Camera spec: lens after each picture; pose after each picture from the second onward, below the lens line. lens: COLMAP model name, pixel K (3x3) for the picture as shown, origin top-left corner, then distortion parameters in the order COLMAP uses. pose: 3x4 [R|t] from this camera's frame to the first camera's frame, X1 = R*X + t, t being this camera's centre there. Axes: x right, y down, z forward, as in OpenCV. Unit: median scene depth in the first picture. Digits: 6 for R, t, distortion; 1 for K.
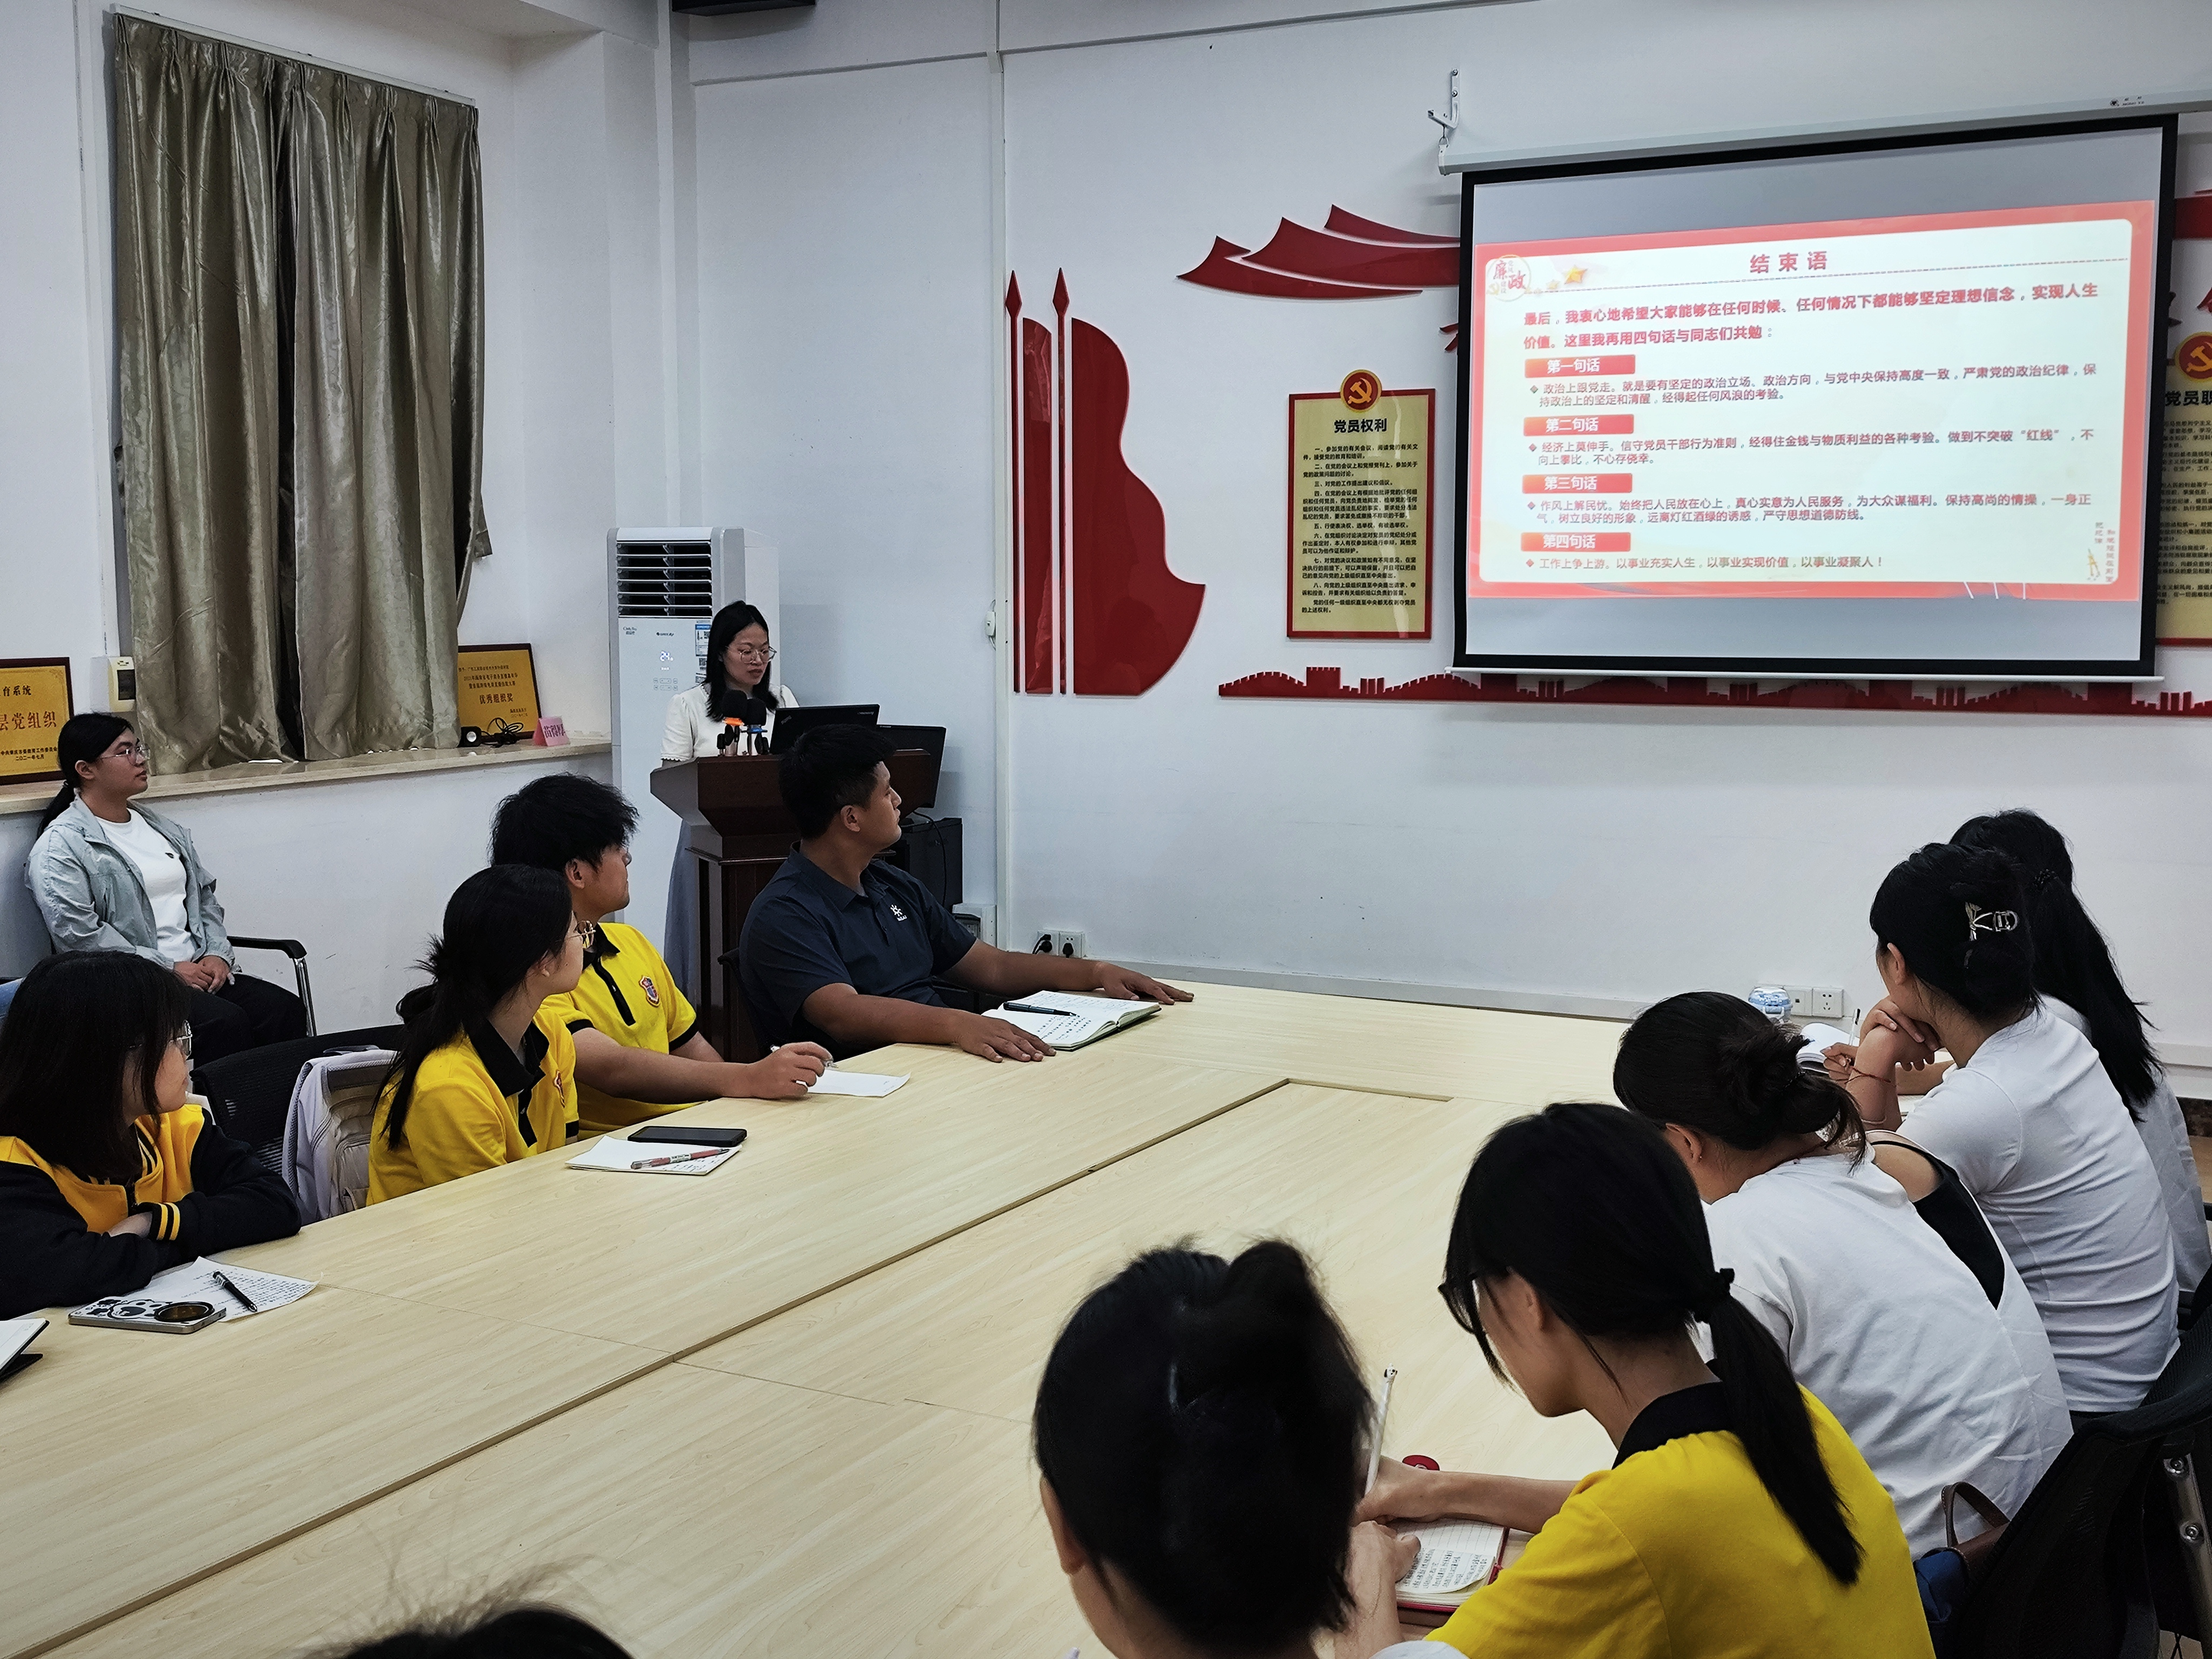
lens RADIAL K [[2356.1, 0, 1106.0], [0, 2356.1, 829.5], [0, 0, 1]] dist [0.045789, -0.018212]
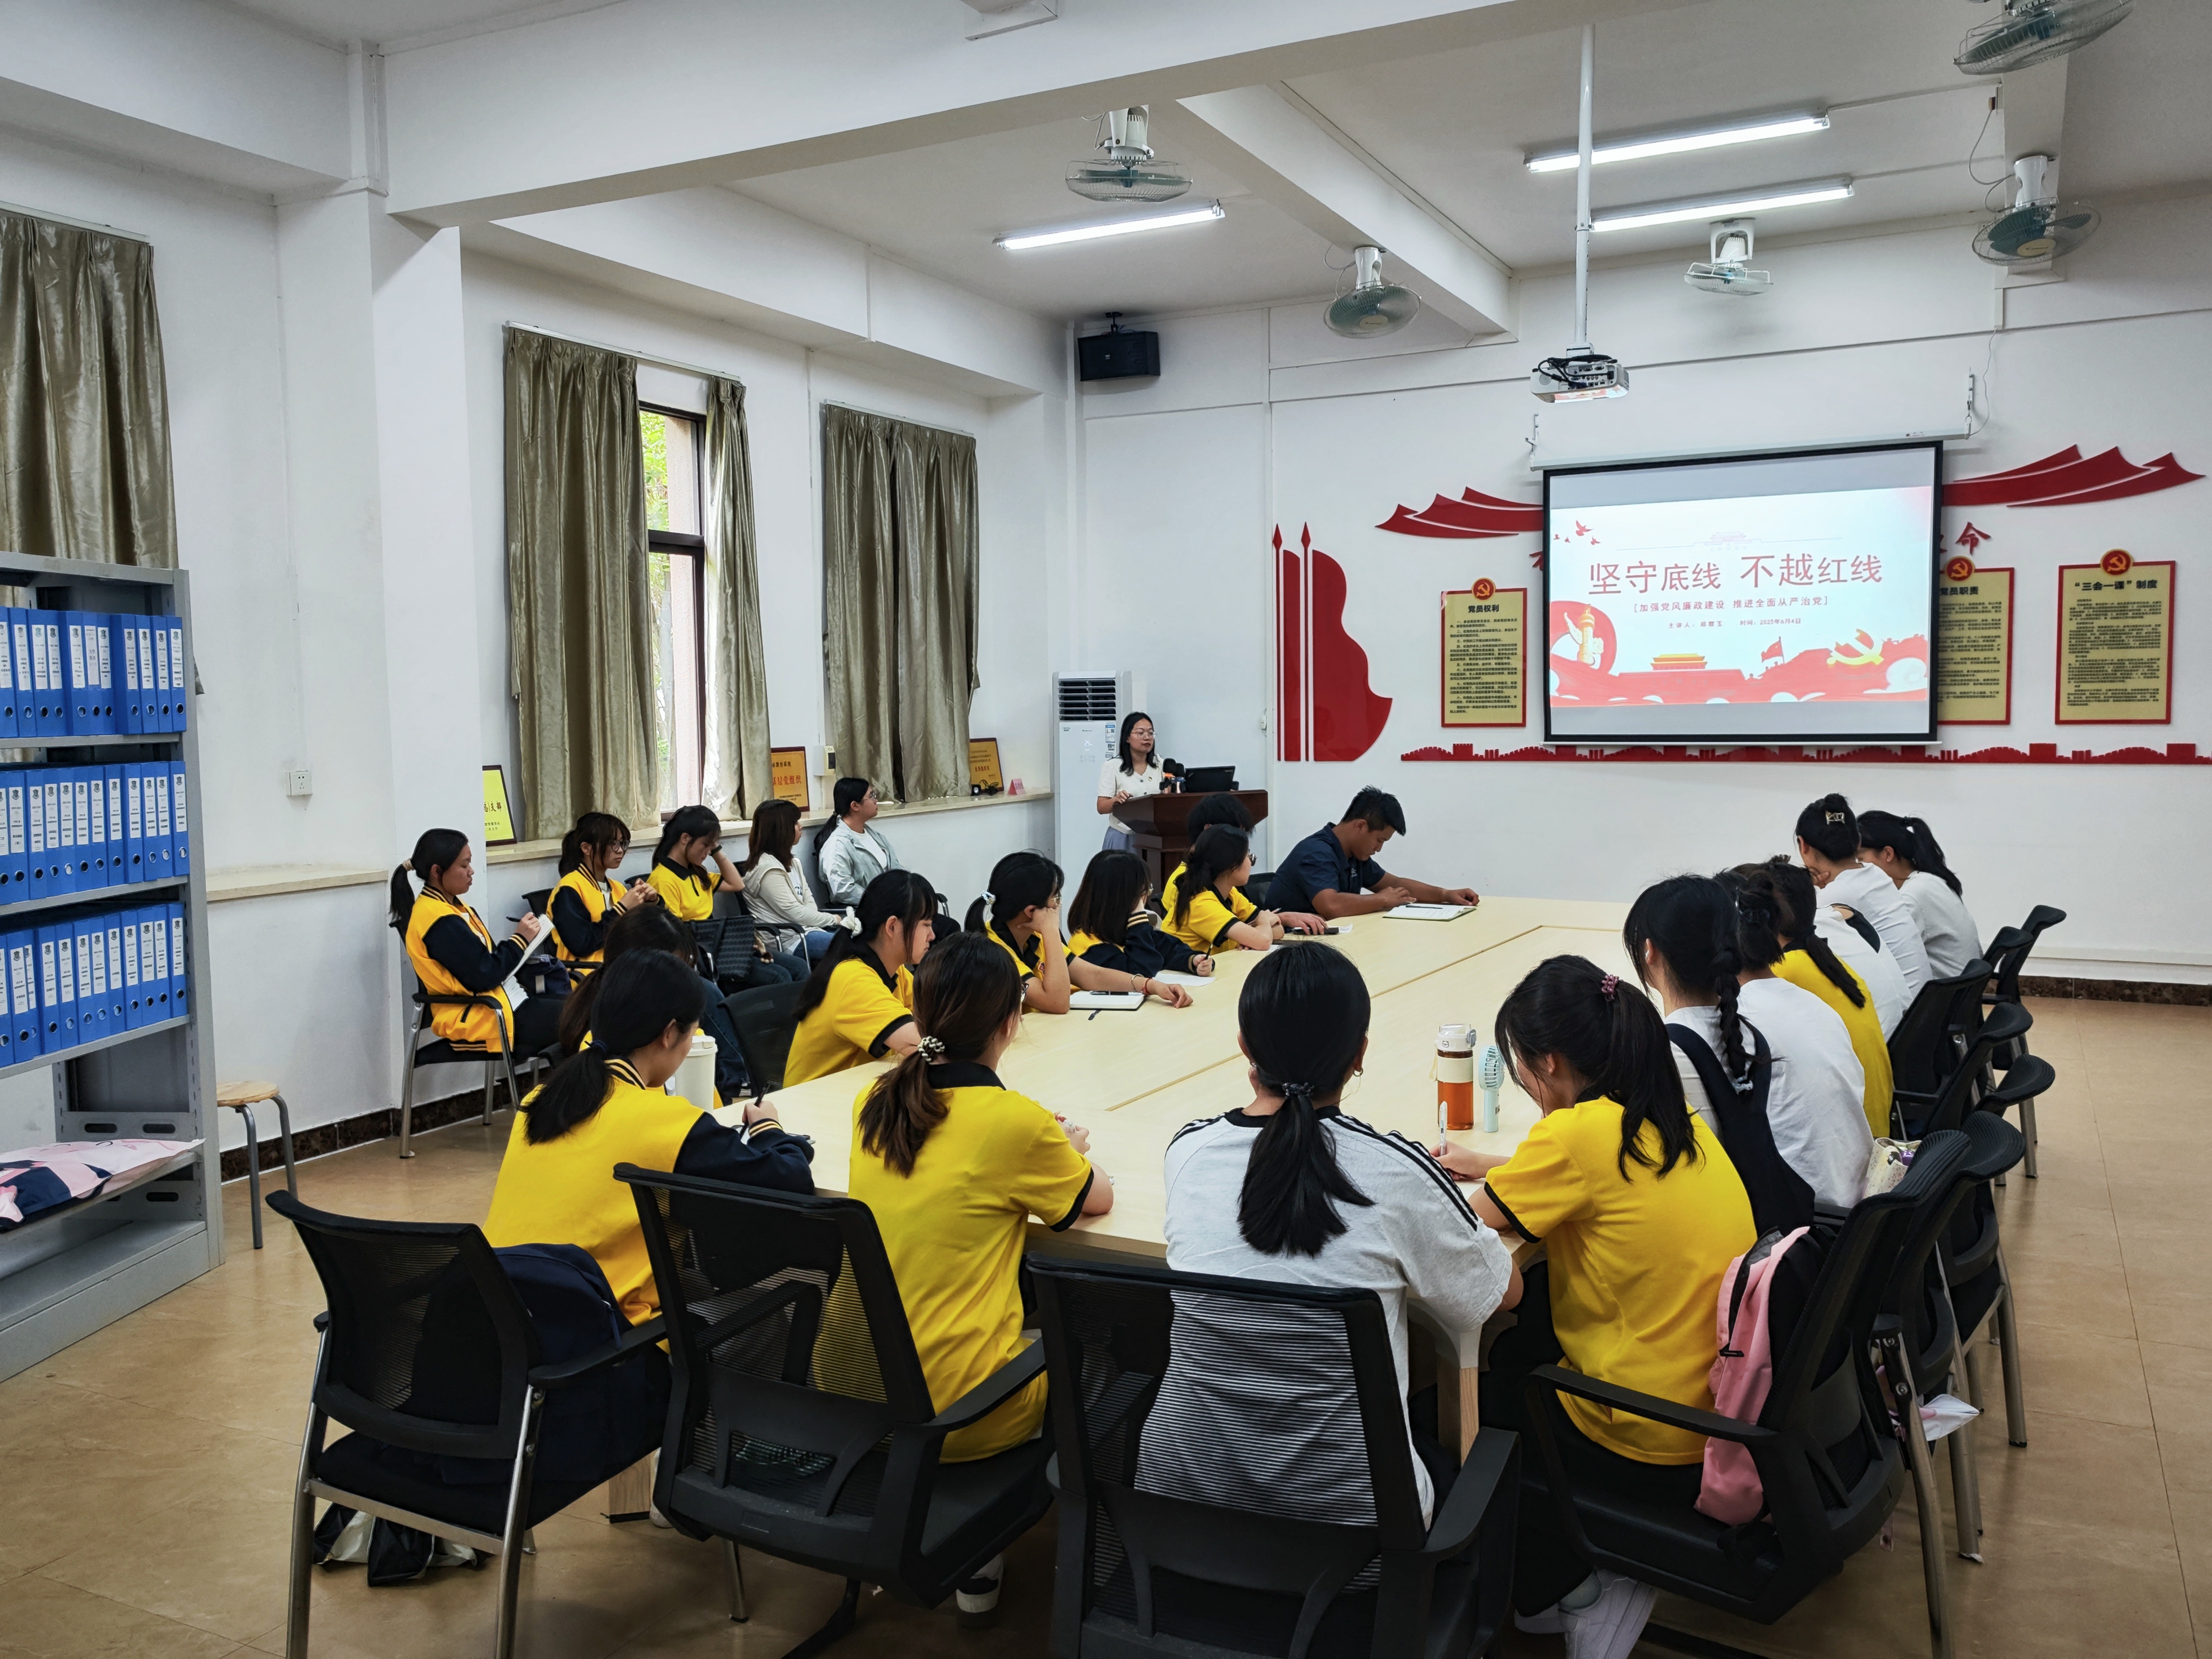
lens RADIAL K [[1721.1, 0, 1109.1], [0, 1721.1, 826.7], [0, 0, 1]] dist [0.029283, -0.007876]
pose [[0.999742, -0.012193, -0.019174, -0.152888], [0.011639, 0.999520, -0.028719, 0.028439], [0.019515, 0.028488, 0.999404, -0.306969]]
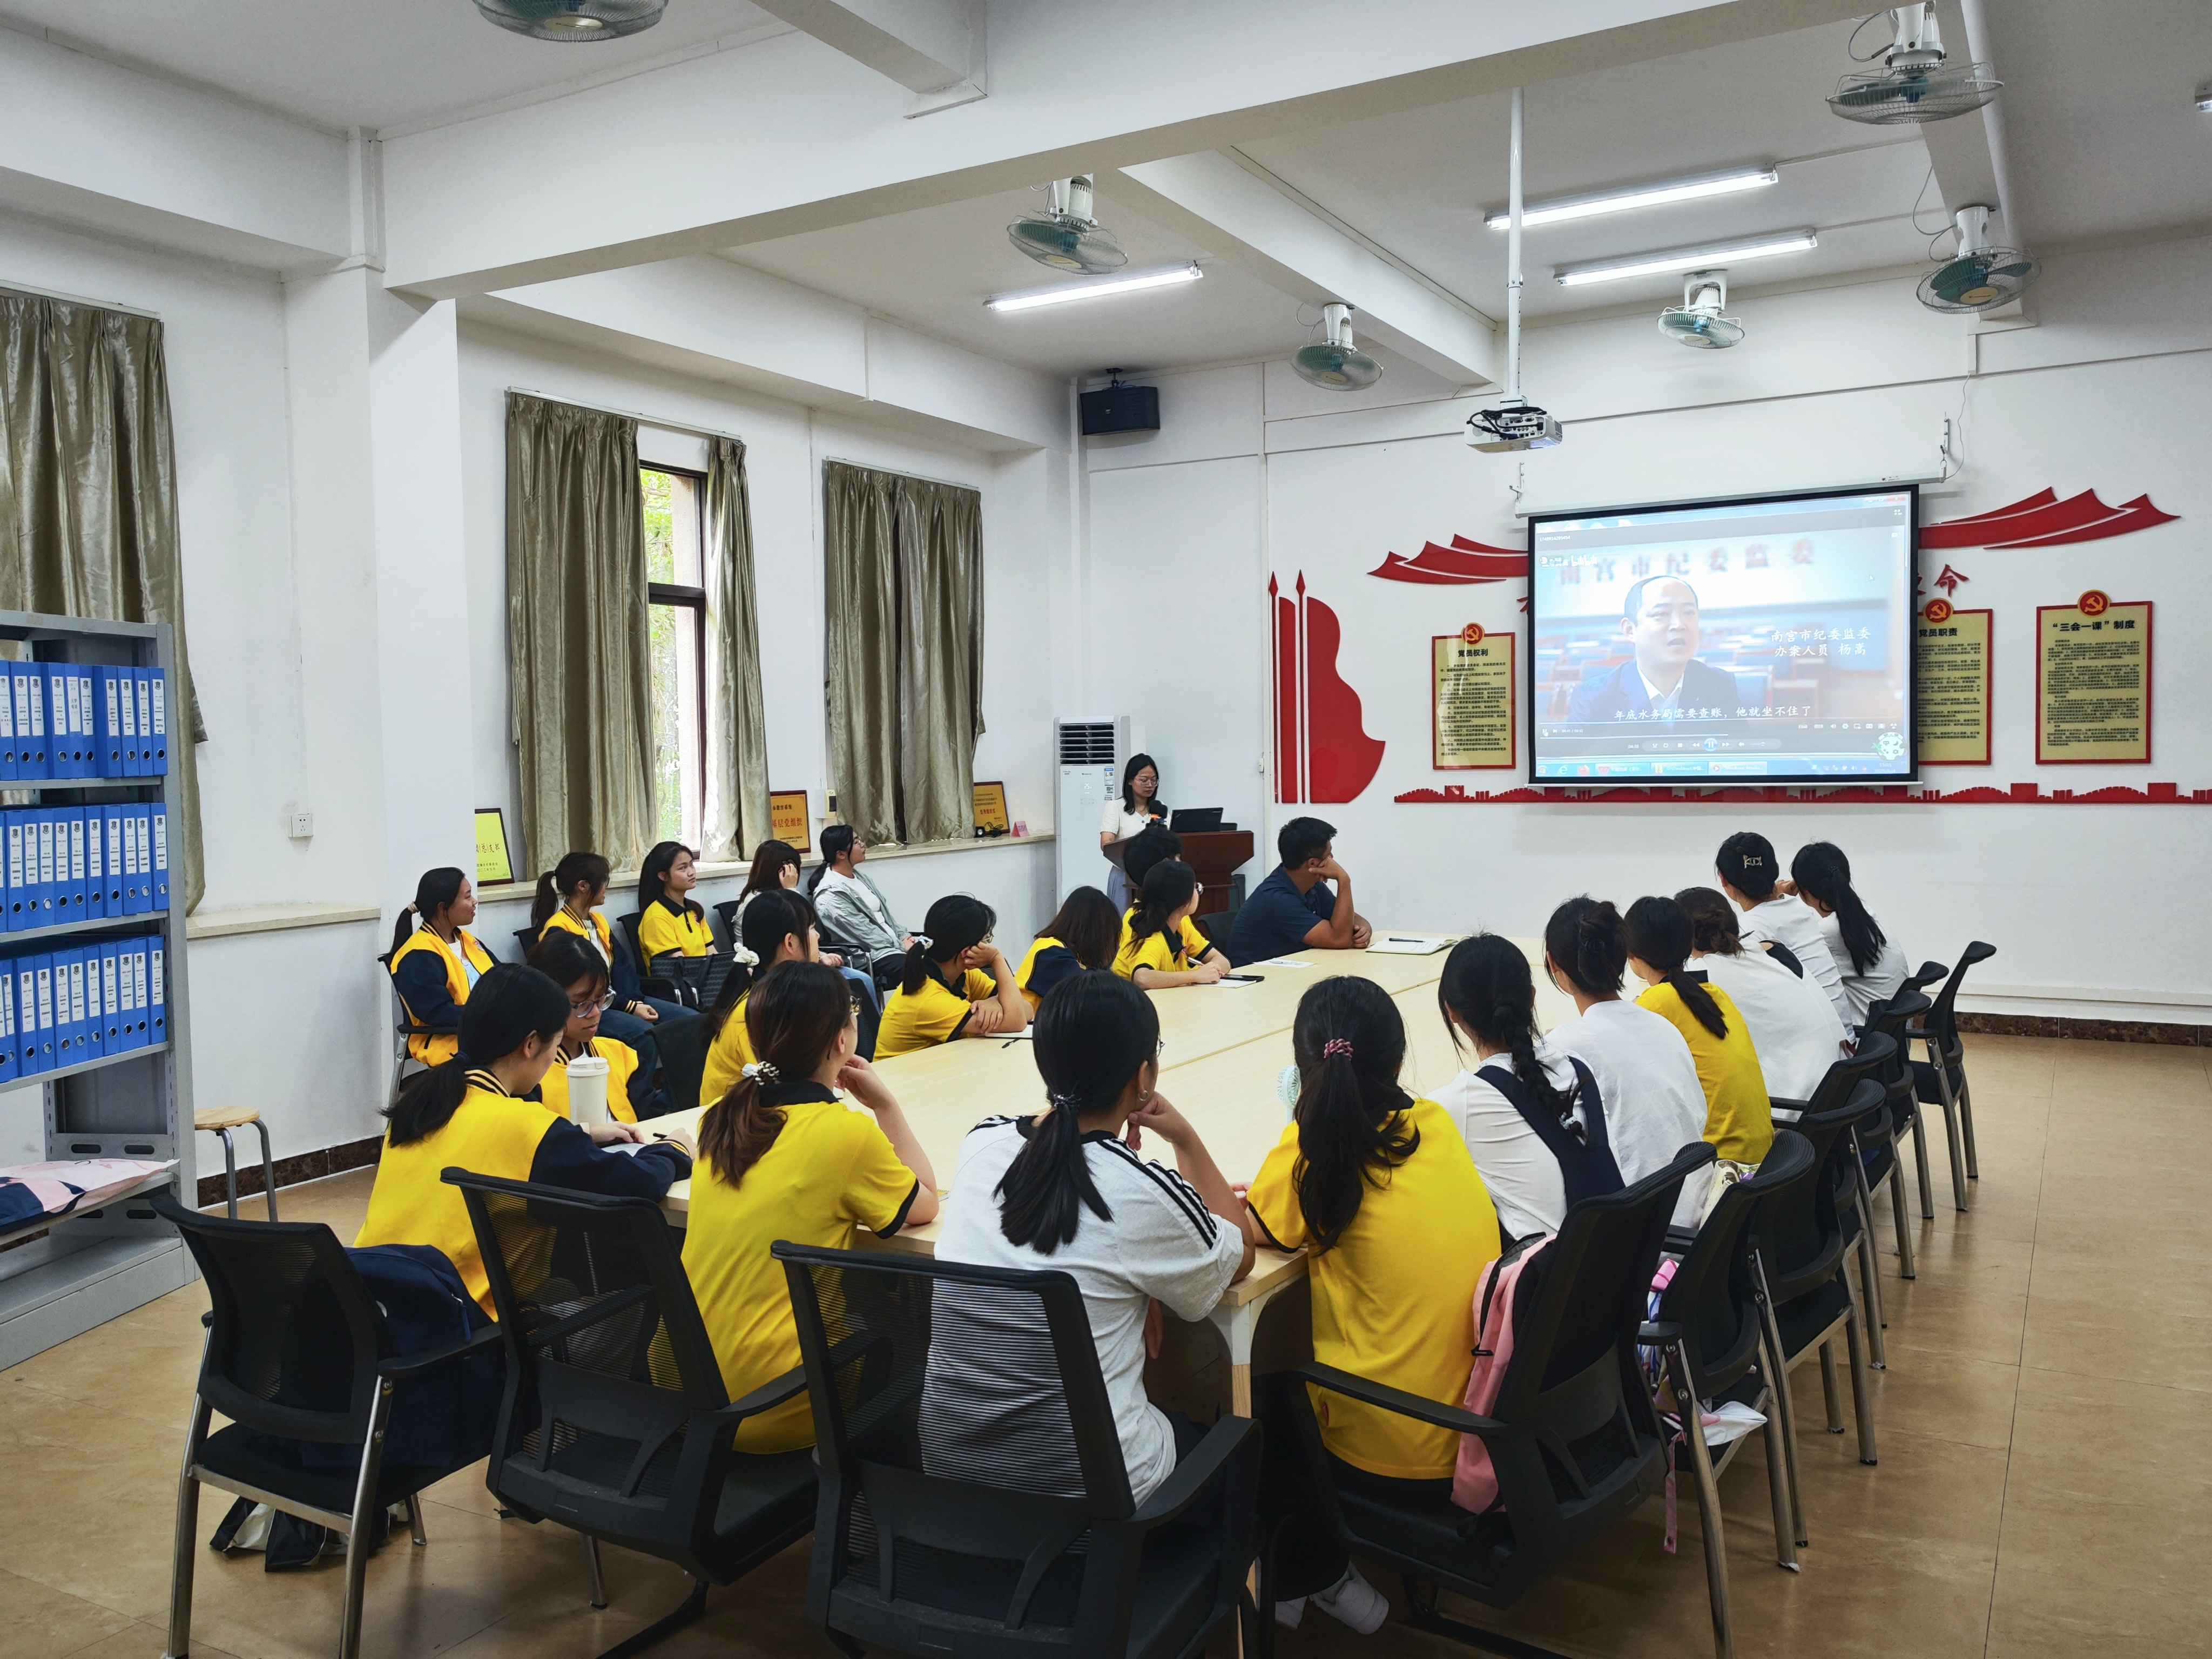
lens RADIAL K [[1708.3, 0, 1106.0], [0, 1708.3, 829.5], [0, 0, 1]] dist [0.033835, -0.007940]
pose [[0.997997, -0.014761, -0.061517, -0.095554], [0.011444, 0.998480, -0.053920, 0.033089], [0.062219, 0.053108, 0.996649, -0.326983]]
